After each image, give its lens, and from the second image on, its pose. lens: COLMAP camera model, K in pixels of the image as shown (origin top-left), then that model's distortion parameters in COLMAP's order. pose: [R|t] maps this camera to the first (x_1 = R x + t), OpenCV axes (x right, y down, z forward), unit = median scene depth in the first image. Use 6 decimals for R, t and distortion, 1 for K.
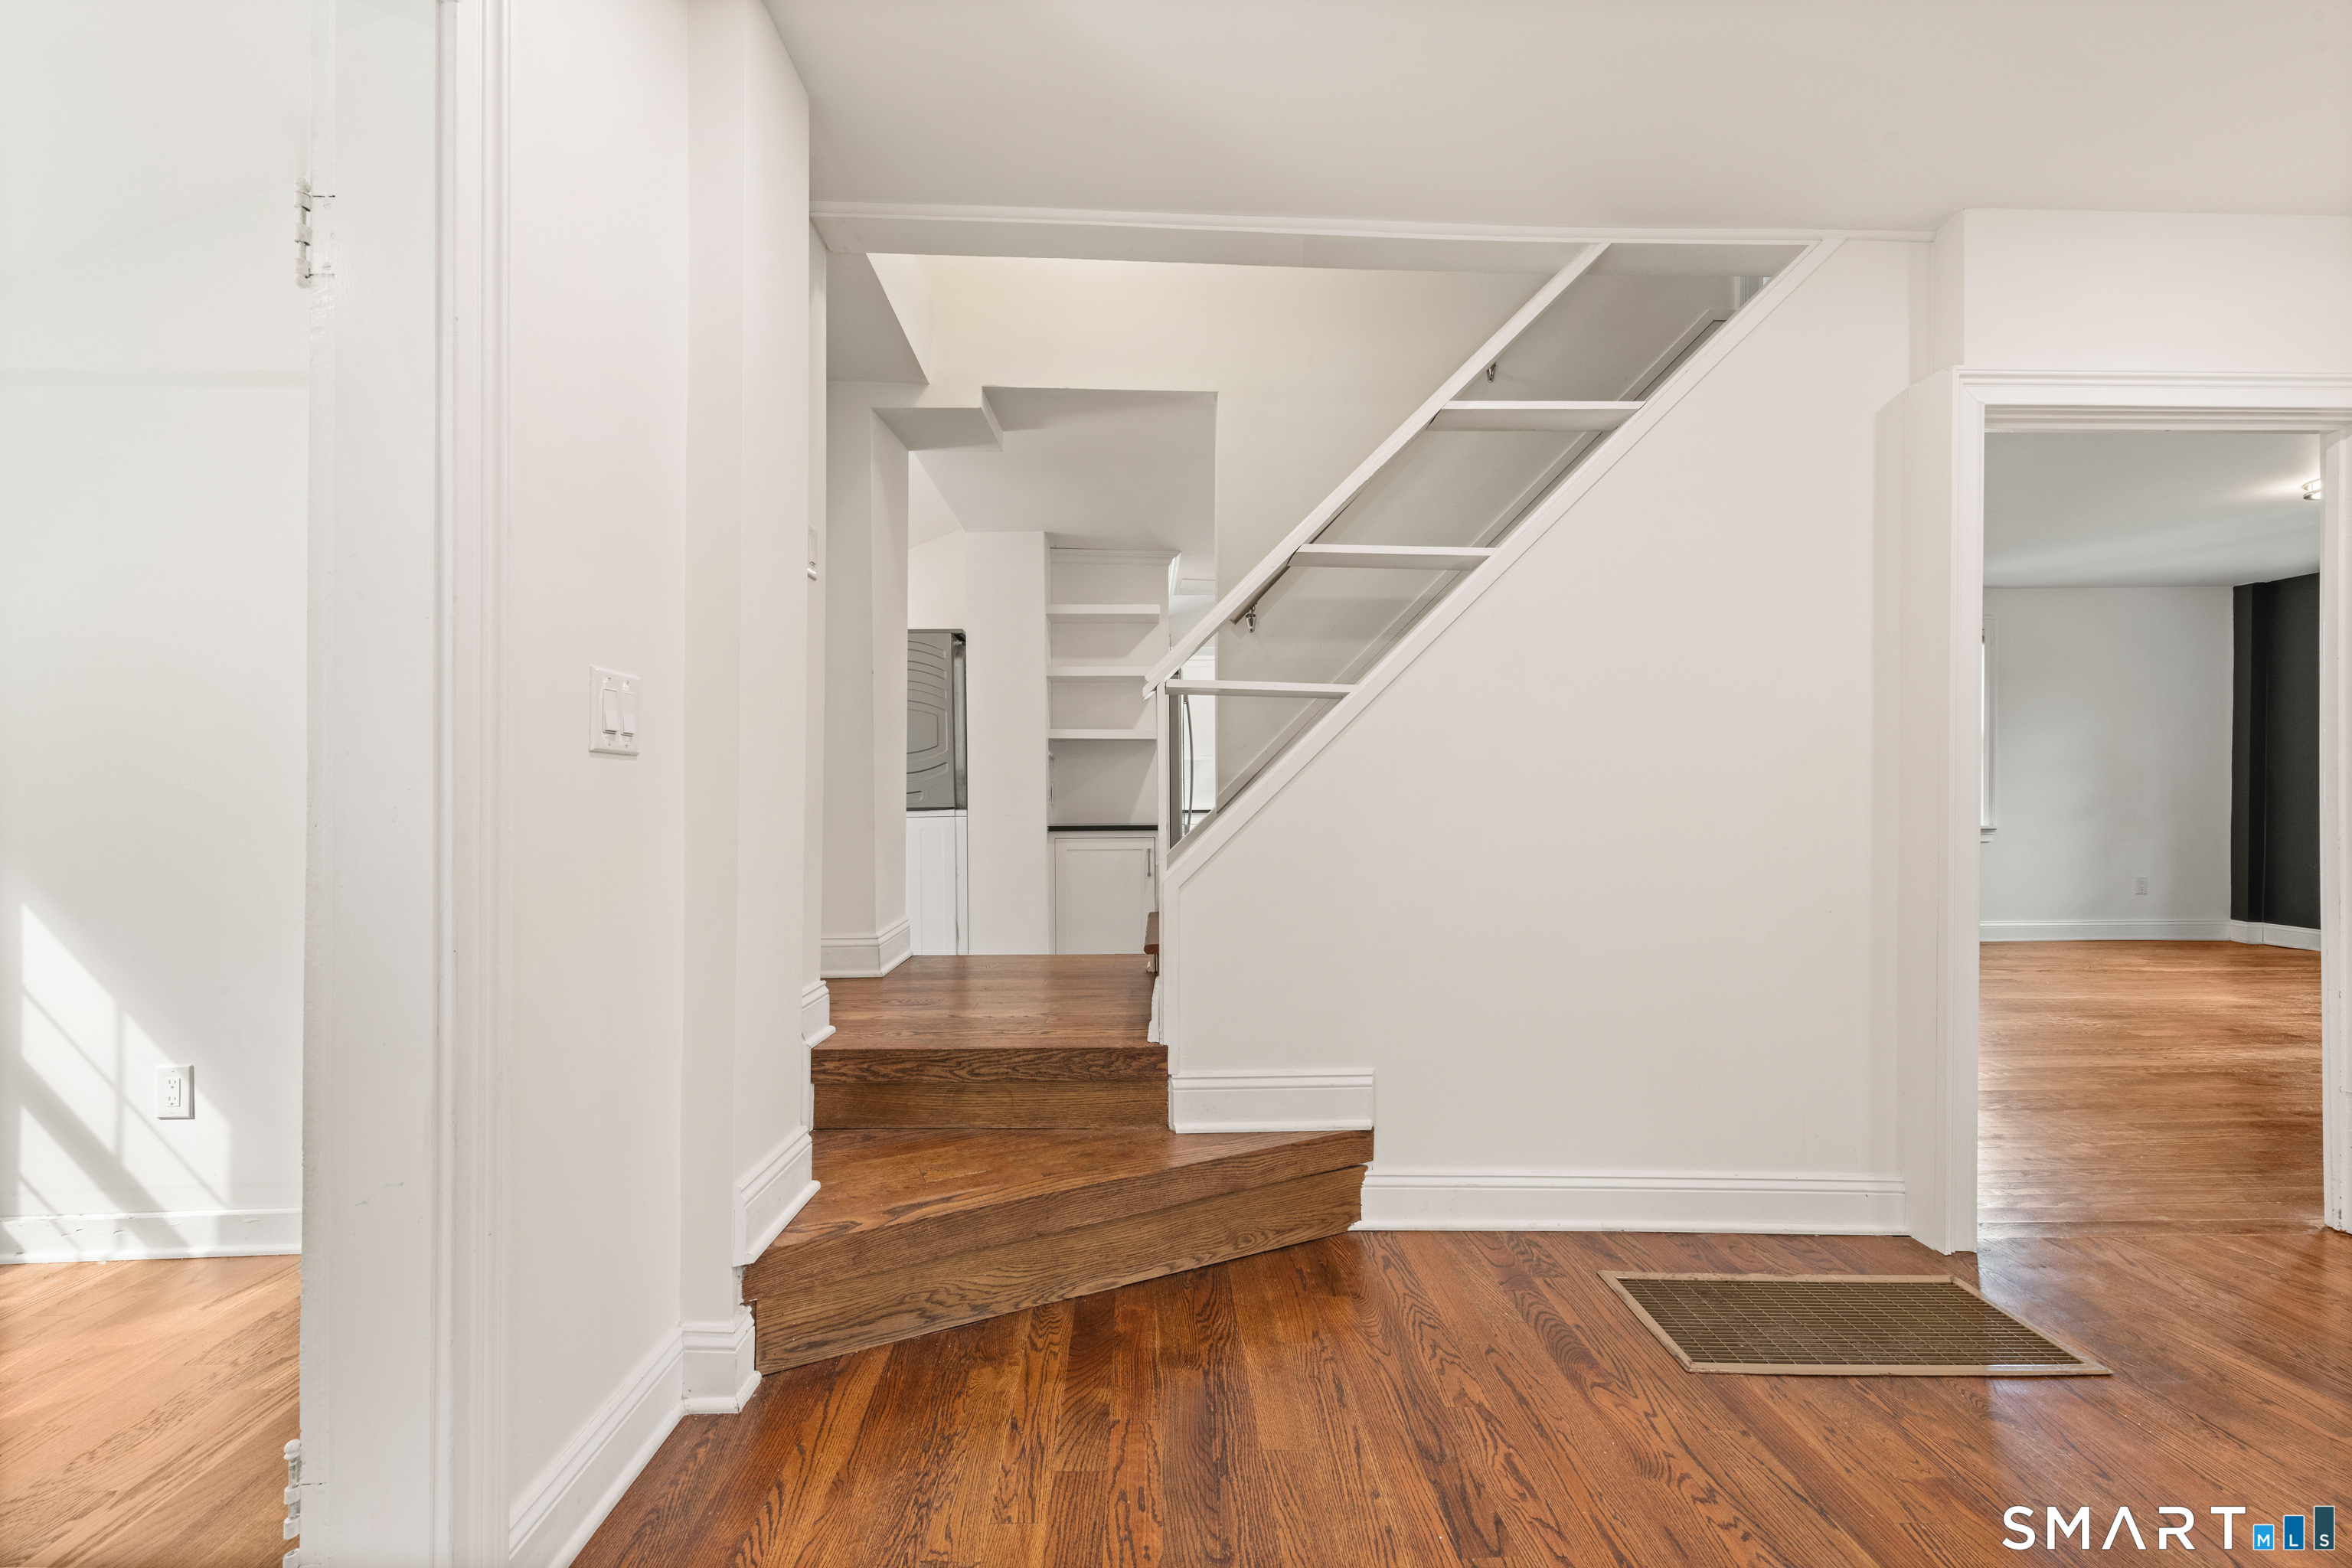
lens RADIAL K [[924.2, 0, 1176.0], [0, 924.2, 784.0], [0, 0, 1]] dist [0.016510, -0.003566]
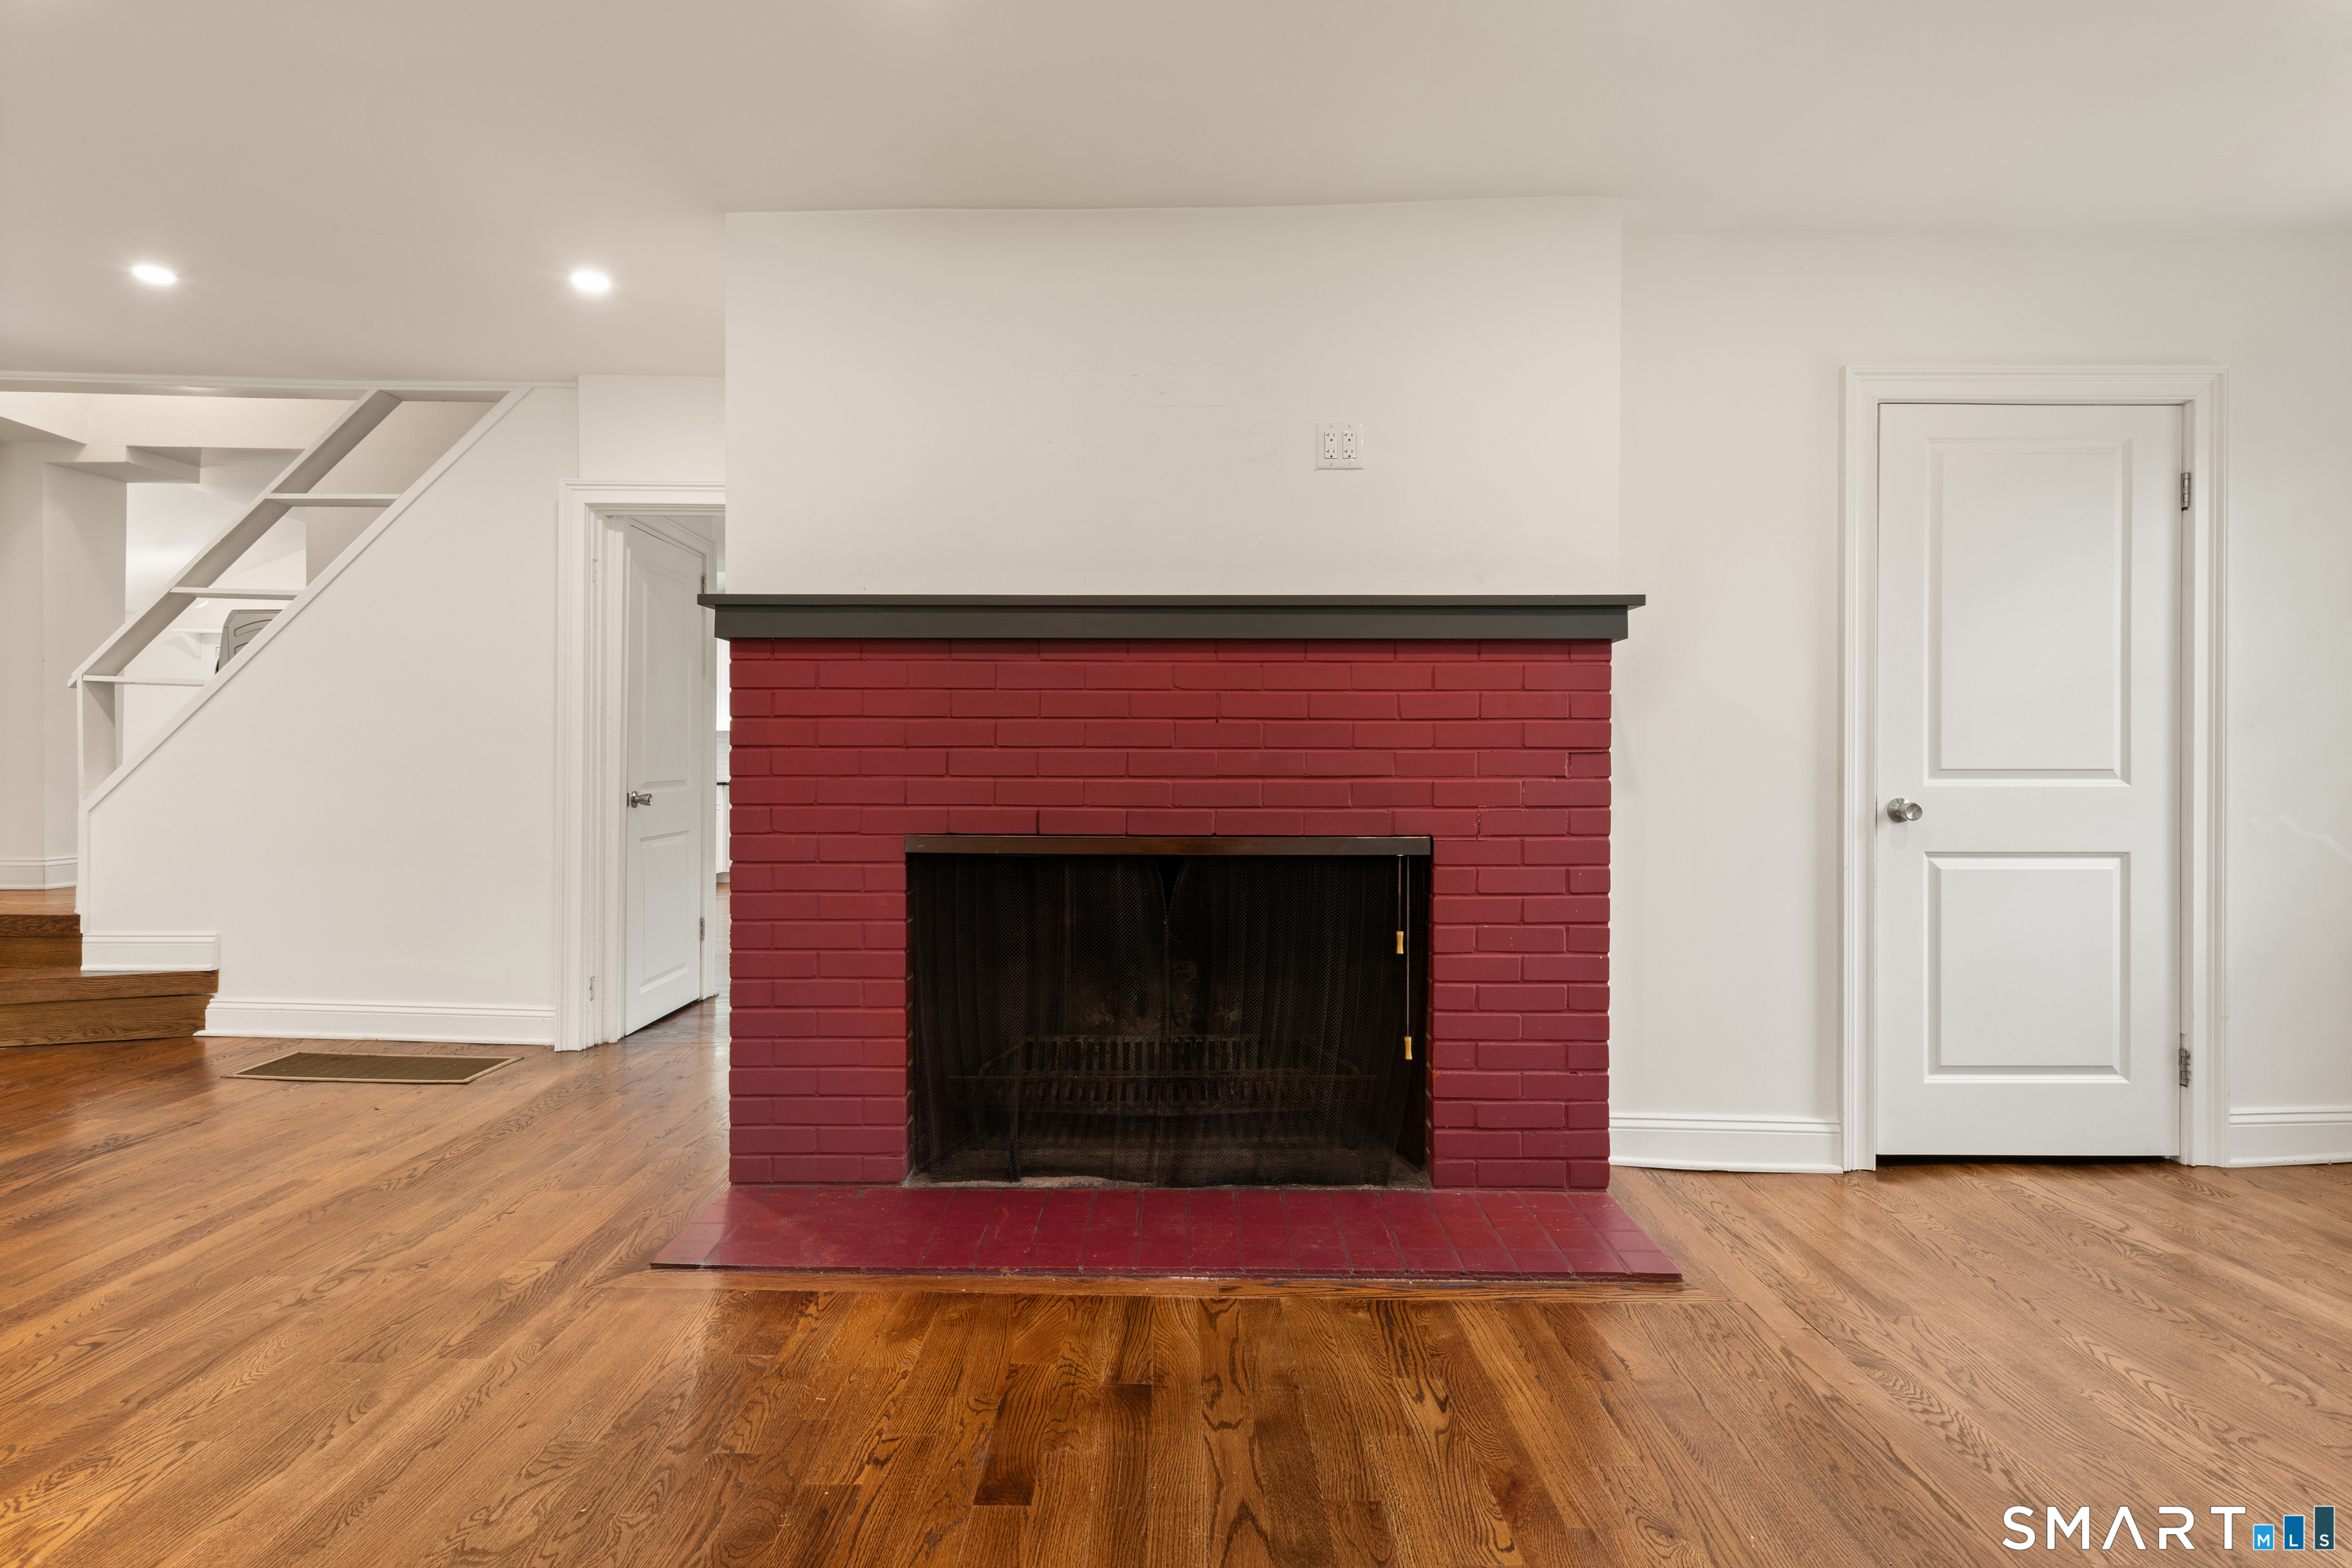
lens RADIAL K [[1212.1, 0, 1173.2], [0, 1212.1, 767.8], [0, 0, 1]] dist [0.009939, -0.001746]
pose [[0.999328, 0.007064, -0.035958, 1.860831], [-0.006851, 0.999958, 0.006040, 0.014063], [0.035999, -0.005790, 0.999335, -0.950198]]
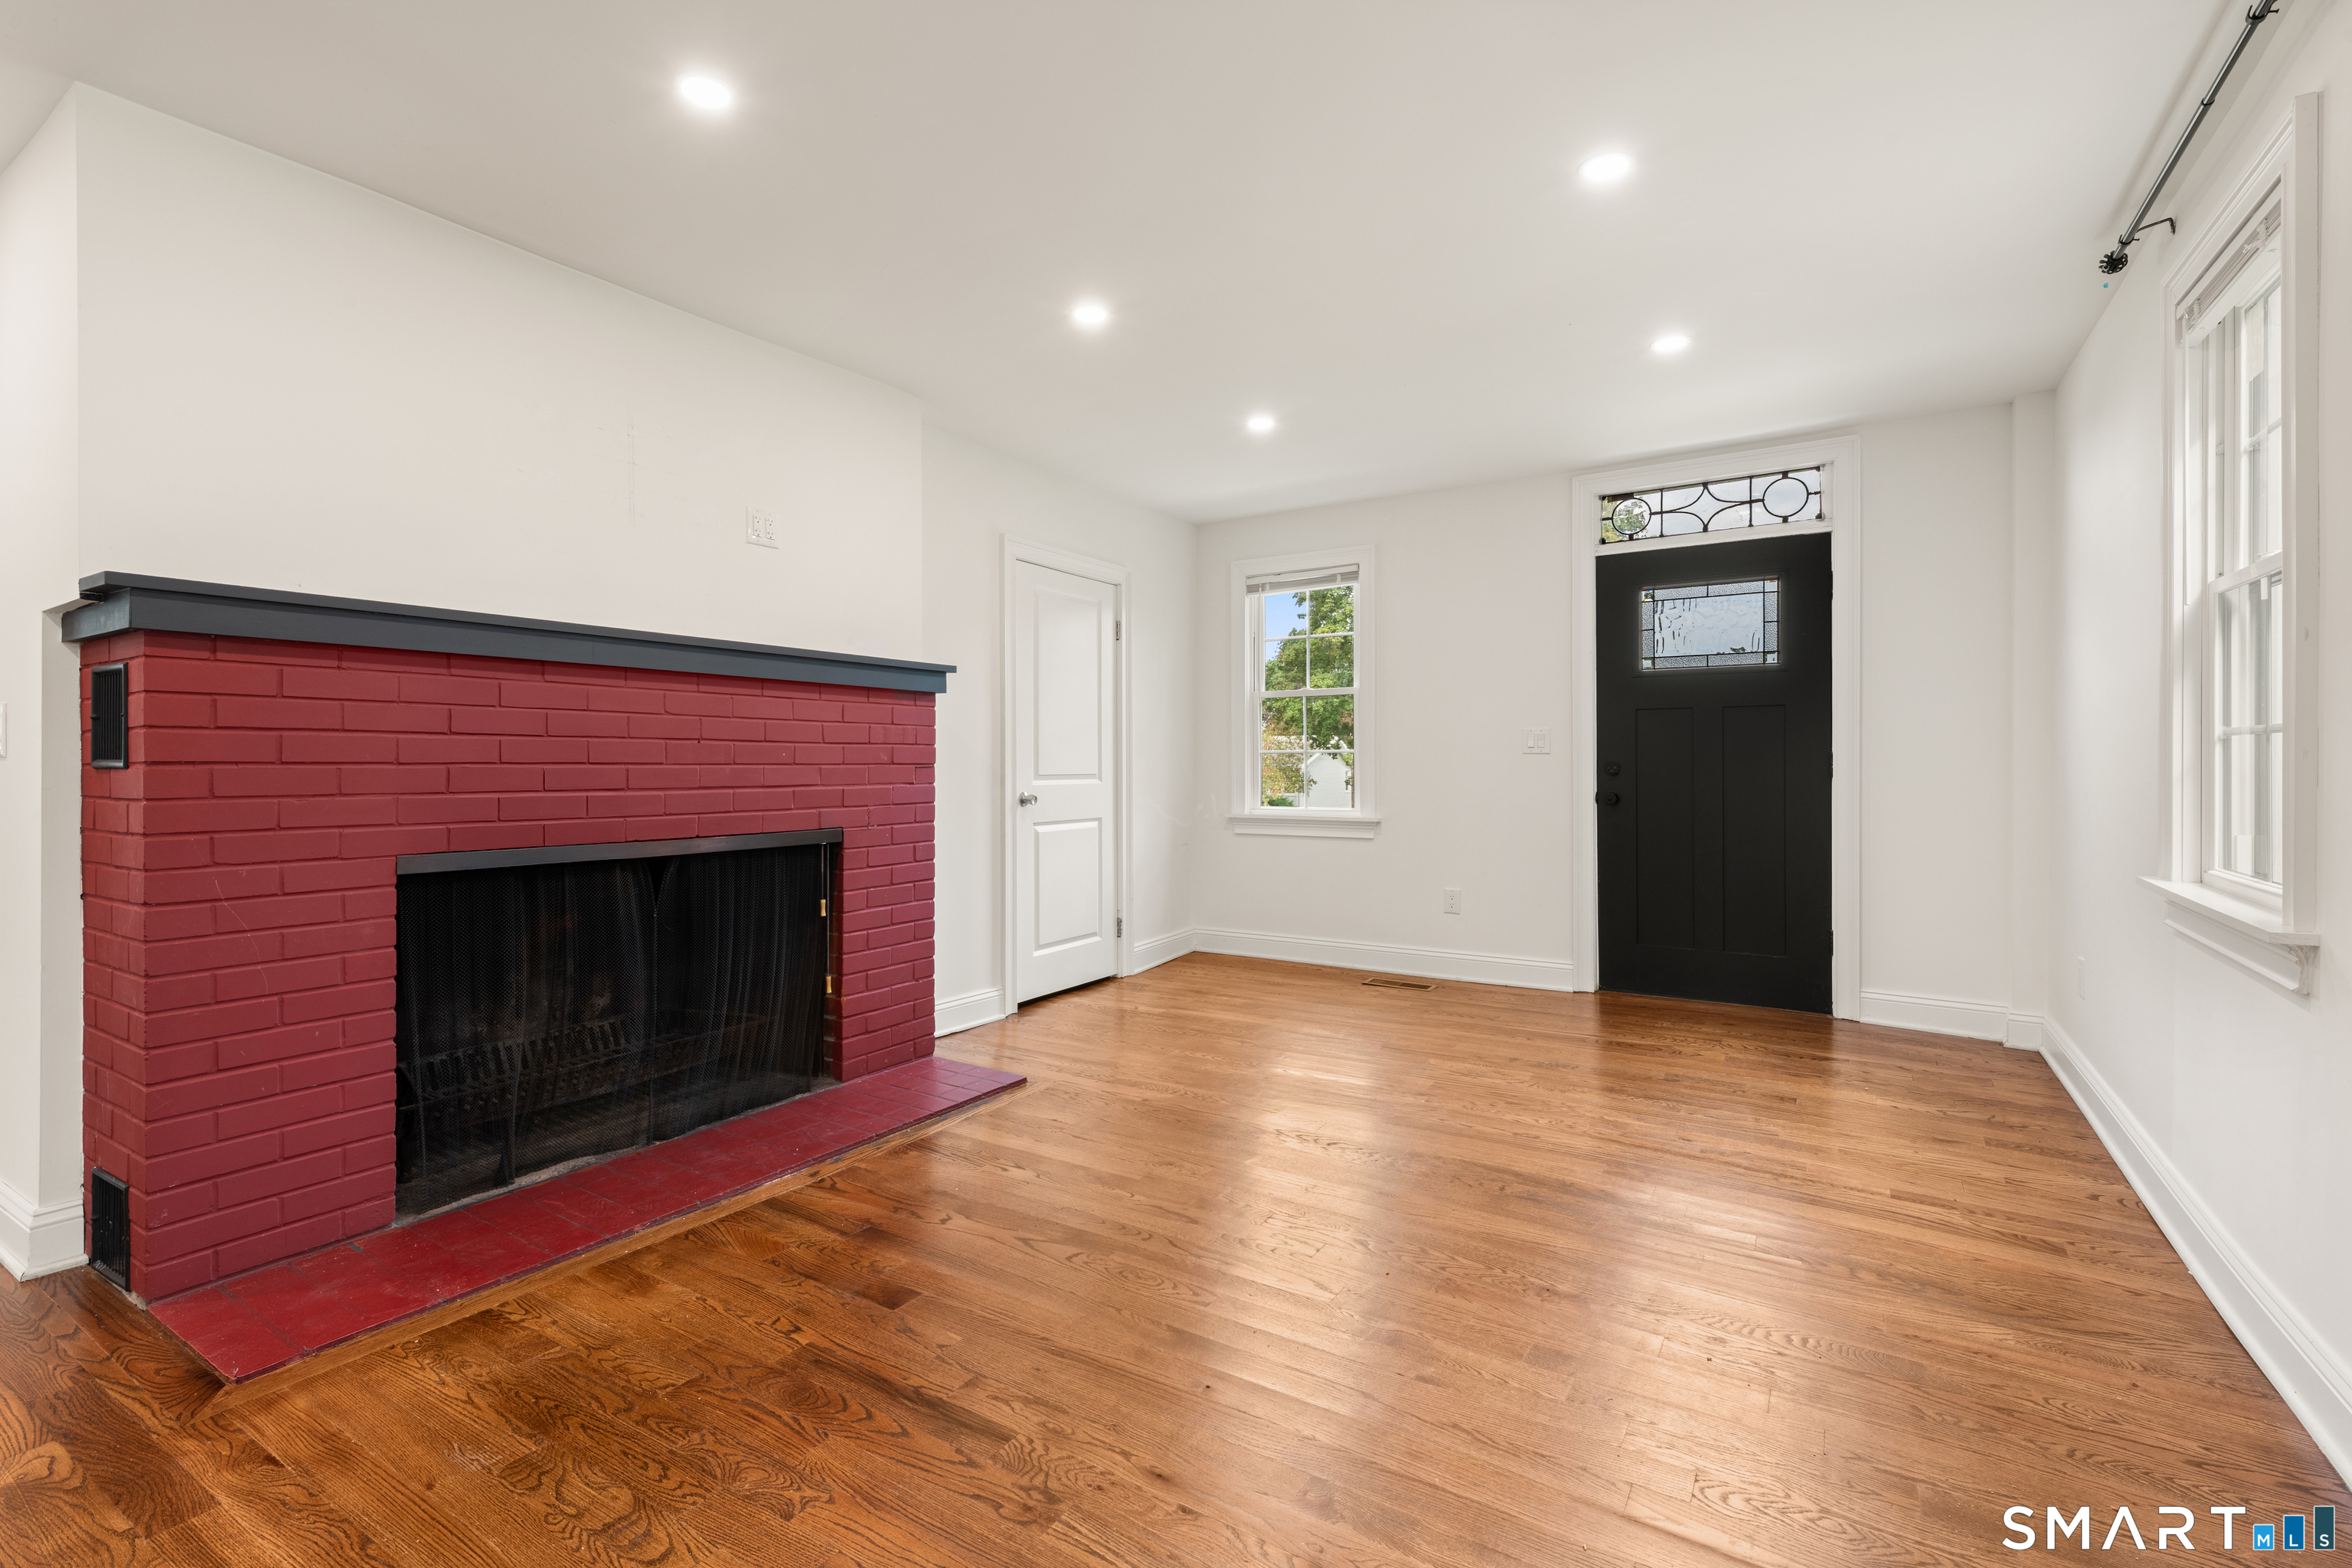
lens RADIAL K [[1056.7, 0, 1174.6], [0, 1056.7, 759.6], [0, 0, 1]] dist [0.011293, -0.000297]
pose [[0.558192, 0.008593, 0.829667, 1.067336], [-0.003985, 0.999963, -0.007676, 0.002605], [-0.829702, 0.000978, 0.558205, -0.923733]]
